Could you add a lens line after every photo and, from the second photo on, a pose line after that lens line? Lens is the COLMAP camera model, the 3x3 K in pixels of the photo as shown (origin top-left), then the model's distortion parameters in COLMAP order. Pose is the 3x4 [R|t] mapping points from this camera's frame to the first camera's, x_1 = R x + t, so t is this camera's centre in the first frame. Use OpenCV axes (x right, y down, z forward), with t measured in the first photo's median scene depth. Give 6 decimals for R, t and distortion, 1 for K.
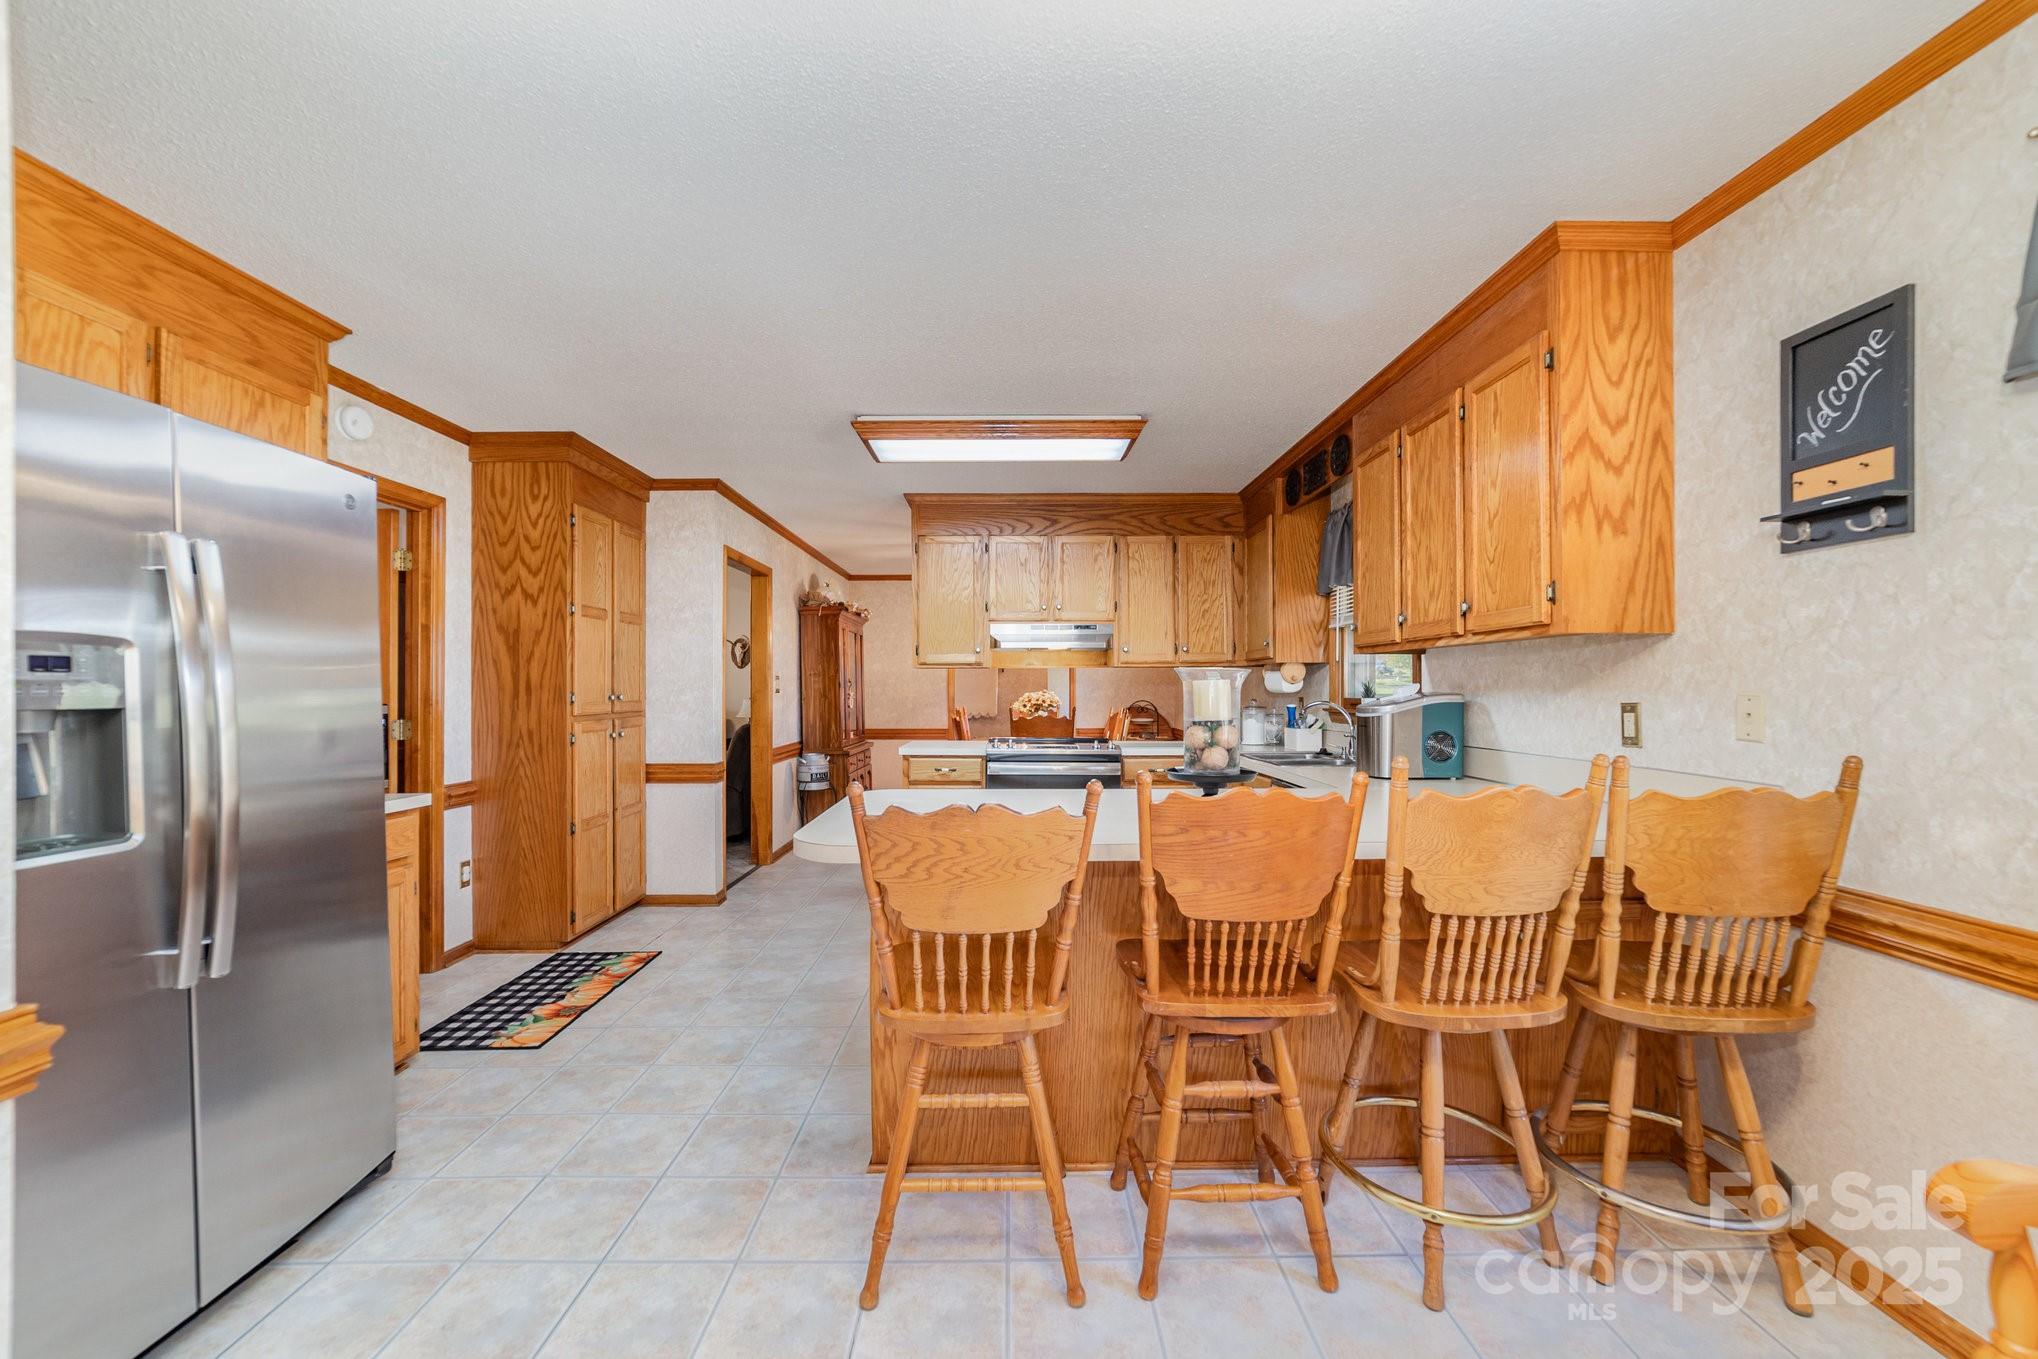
lens RADIAL K [[787.7, 0, 1014.7], [0, 787.7, 677.5], [0, 0, 1]] dist [-0.021261, 0.006080]
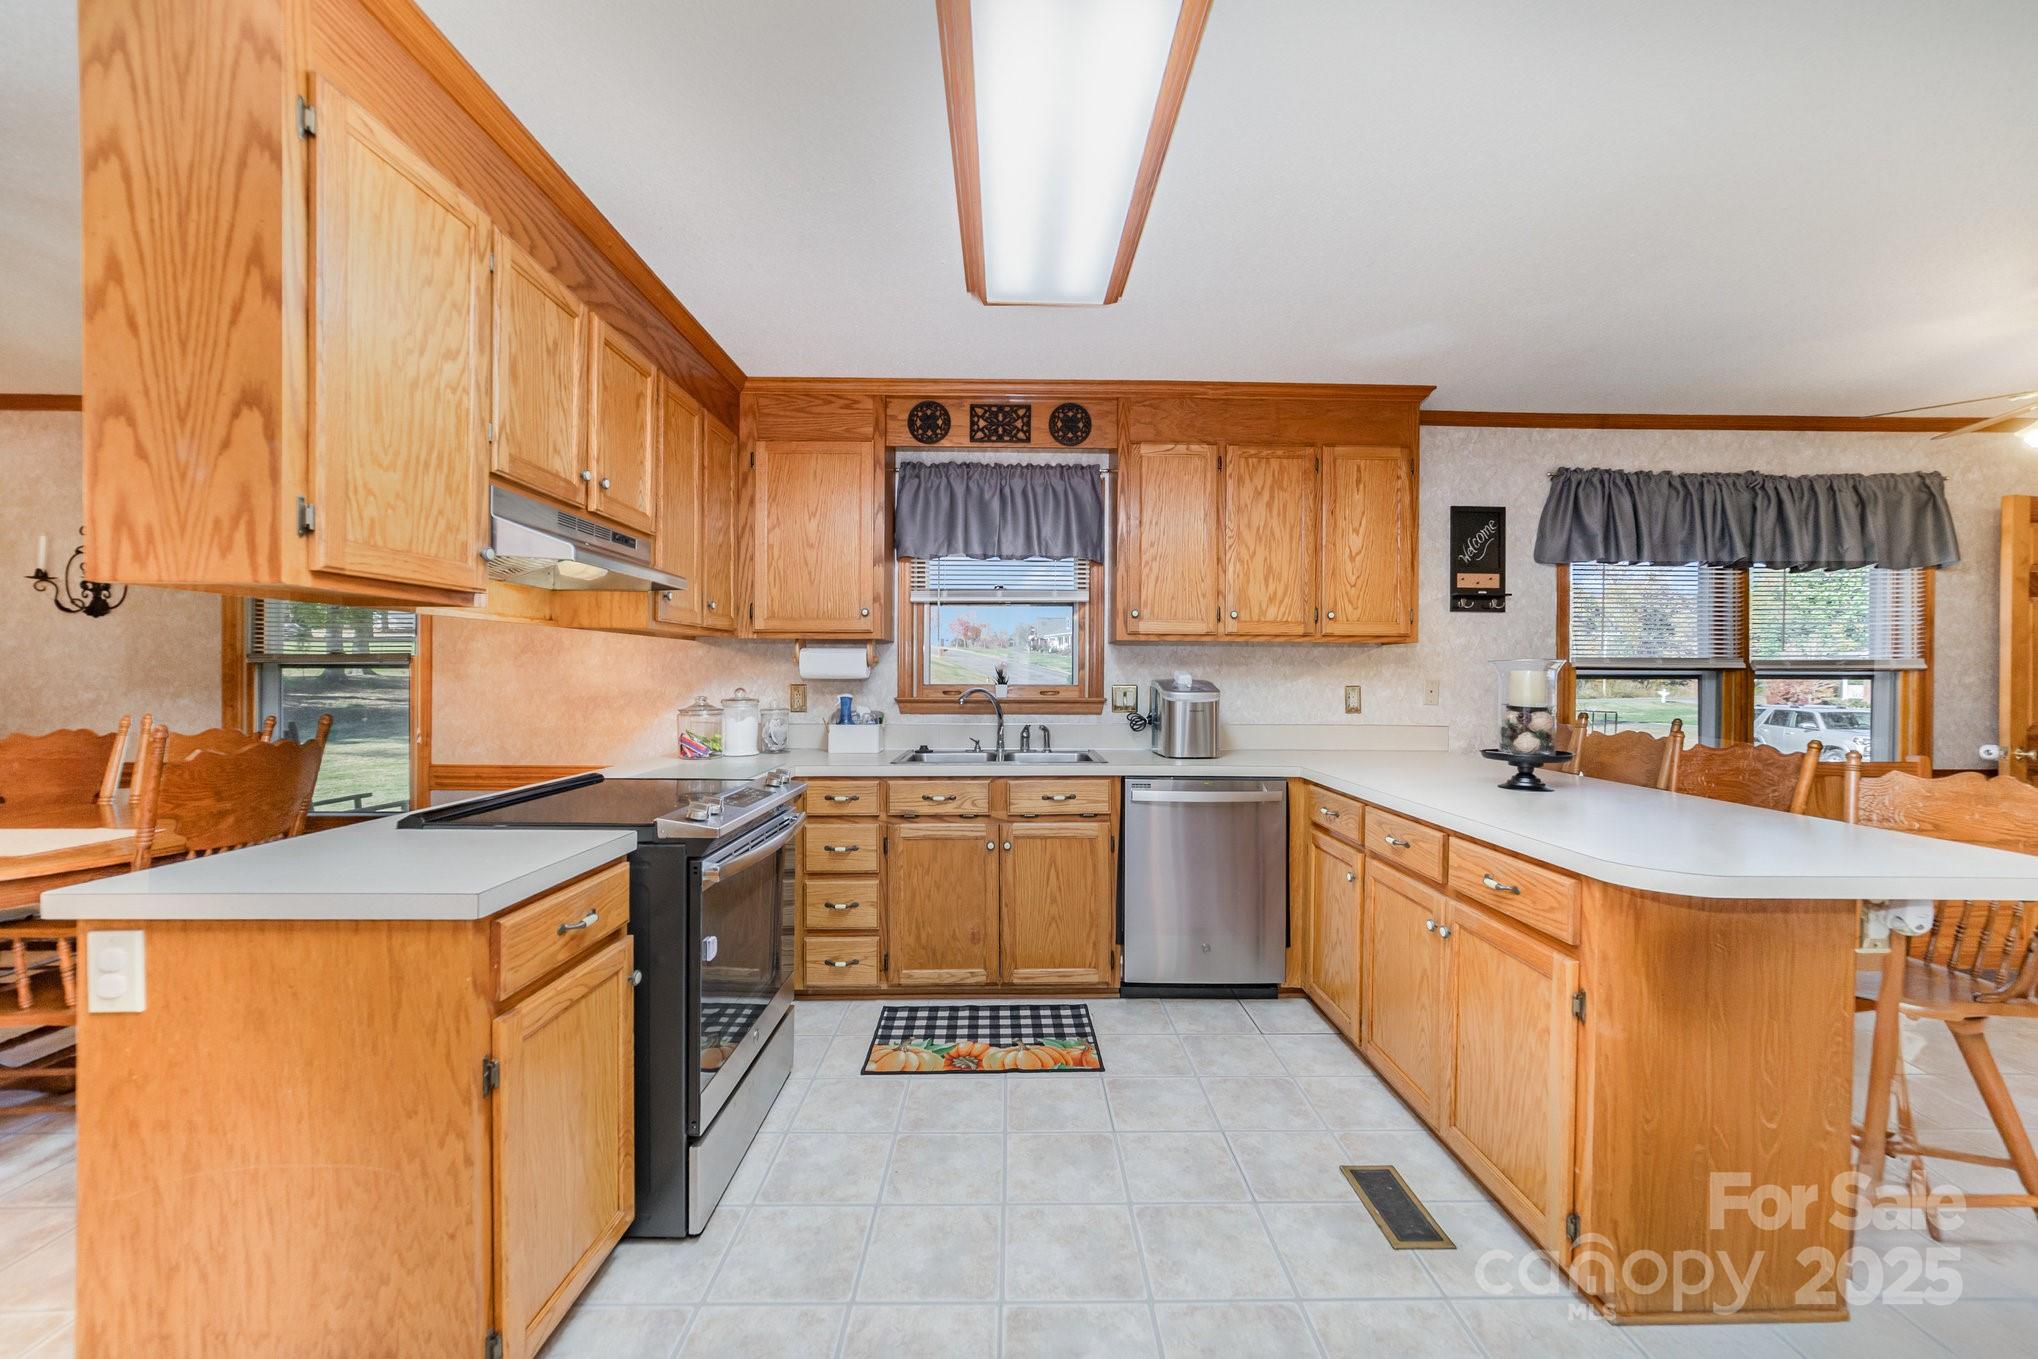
lens RADIAL K [[787.7, 0, 1020.0], [0, 787.7, 680.2], [0, 0, 1]] dist [-0.021261, 0.006080]
pose [[-0.007170, -0.006377, 0.999954, -0.831457], [-0.021268, 0.999754, 0.006223, 0.025343], [-0.999748, -0.021222, -0.007304, 1.692595]]
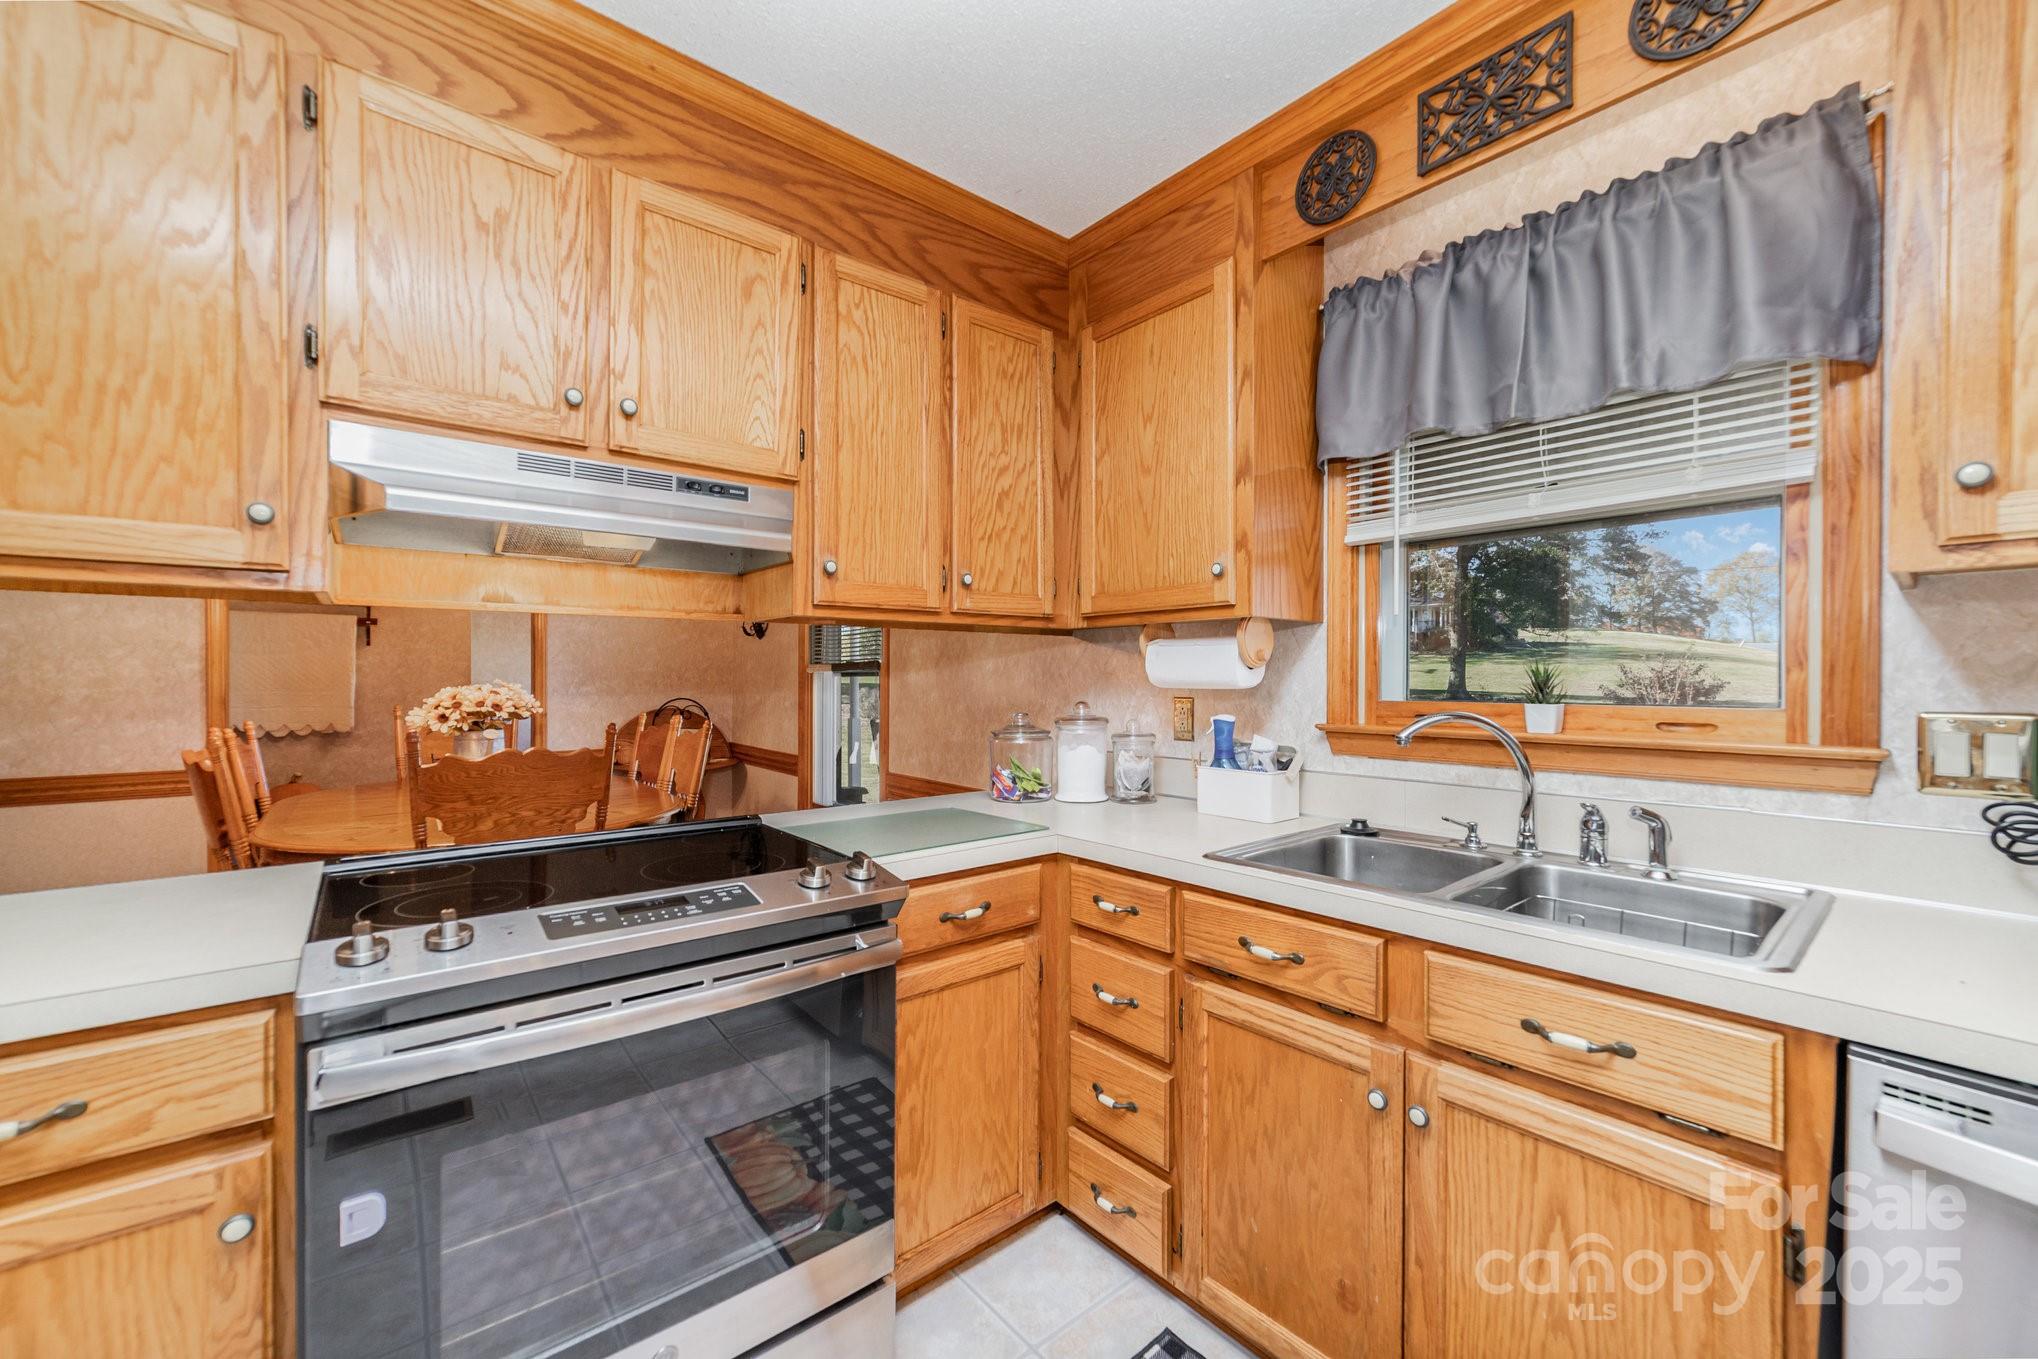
lens RADIAL K [[787.7, 0, 1024.0], [0, 787.7, 681.3], [0, 0, 1]] dist [-0.021261, 0.006080]
pose [[0.770610, 0.000412, 0.637306, -0.039116], [-0.012907, 0.999805, 0.014960, 0.019856], [-0.637176, -0.019754, 0.770465, 1.473132]]
